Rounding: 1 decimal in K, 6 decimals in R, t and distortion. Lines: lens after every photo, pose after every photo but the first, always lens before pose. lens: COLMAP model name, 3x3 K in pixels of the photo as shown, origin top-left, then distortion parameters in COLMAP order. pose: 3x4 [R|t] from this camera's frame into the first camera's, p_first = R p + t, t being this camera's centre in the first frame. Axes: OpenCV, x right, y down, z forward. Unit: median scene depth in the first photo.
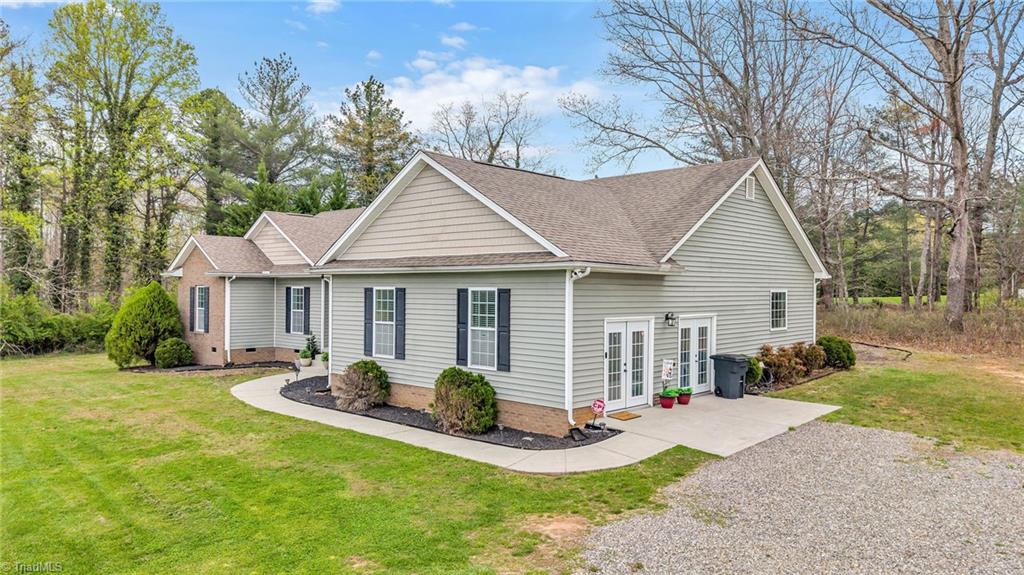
lens RADIAL K [[704.6, 0, 520.8], [0, 704.6, 288.4], [0, 0, 1]] dist [0.024415, -0.030839]
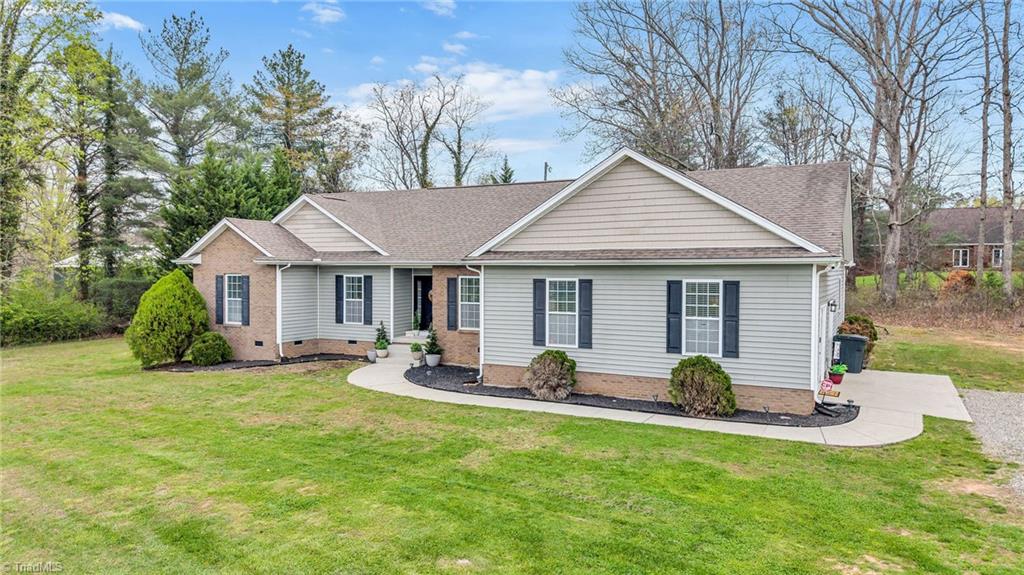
lens RADIAL K [[704.6, 0, 520.8], [0, 704.6, 288.4], [0, 0, 1]] dist [0.024415, -0.030839]
pose [[0.964970, -0.010490, 0.262149, -0.534196], [0.002791, 0.999554, 0.029727, -0.018340], [-0.262344, -0.027954, 0.964569, 0.035389]]
